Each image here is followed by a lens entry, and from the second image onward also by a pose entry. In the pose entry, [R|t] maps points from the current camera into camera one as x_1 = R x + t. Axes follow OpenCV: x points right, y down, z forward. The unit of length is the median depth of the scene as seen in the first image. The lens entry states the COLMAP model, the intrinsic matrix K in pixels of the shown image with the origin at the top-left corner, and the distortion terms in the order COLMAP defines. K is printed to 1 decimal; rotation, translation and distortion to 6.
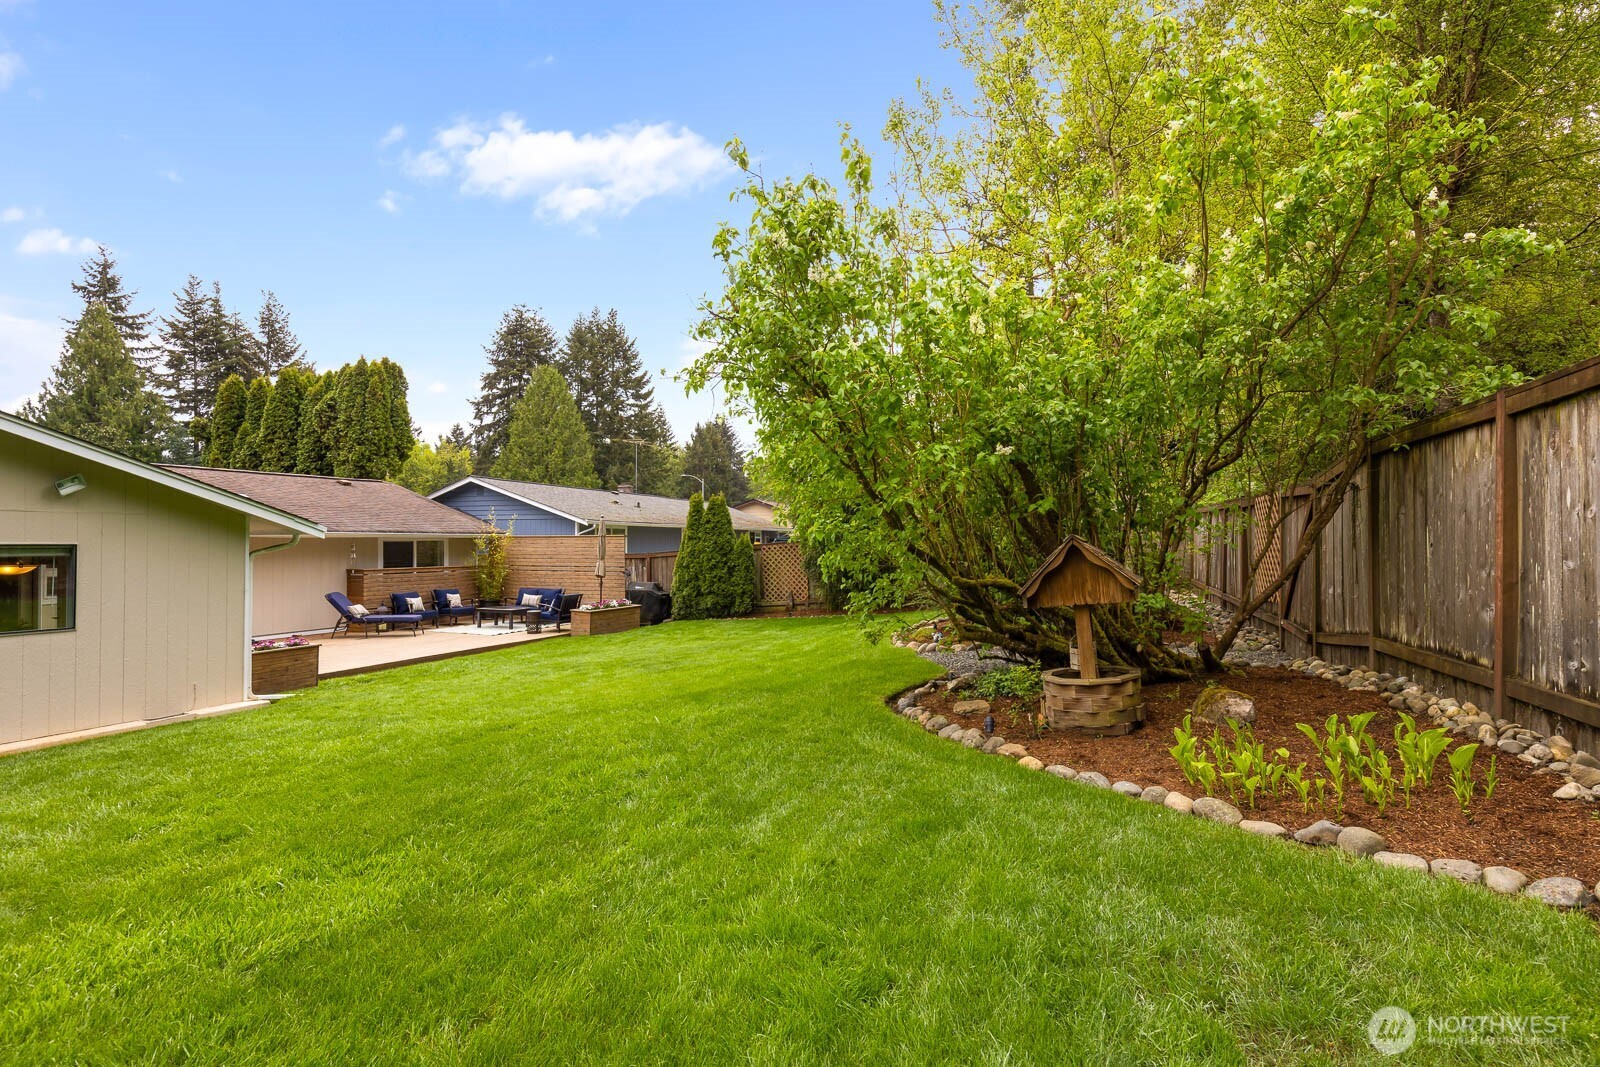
lens RADIAL K [[758.9, 0, 800.0], [0, 758.9, 533.5], [0, 0, 1]] dist [0.000984, -0.000018]
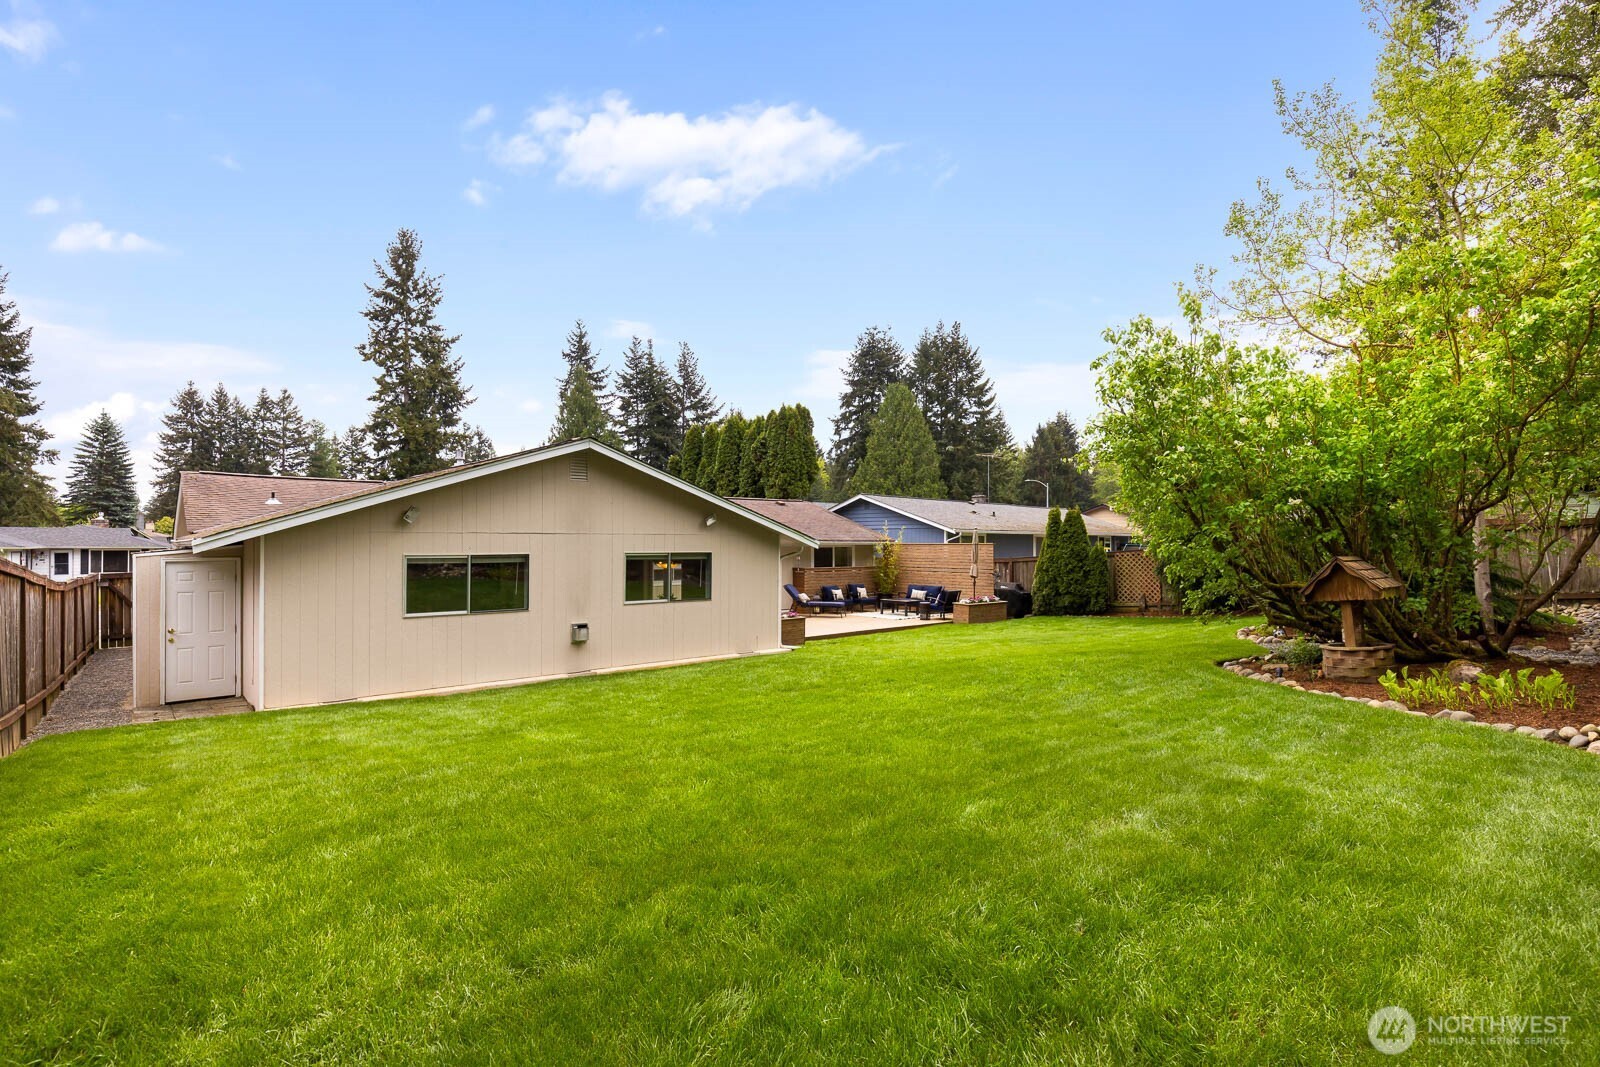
lens RADIAL K [[761.7, 0, 804.1], [0, 761.7, 540.0], [0, 0, 1]] dist [-0.000065, -0.001189]
pose [[0.909241, 0.001880, -0.416267, 0.000282], [0.000774, 0.999980, 0.006207, -0.007824], [0.416270, -0.005966, 0.909221, -0.164381]]
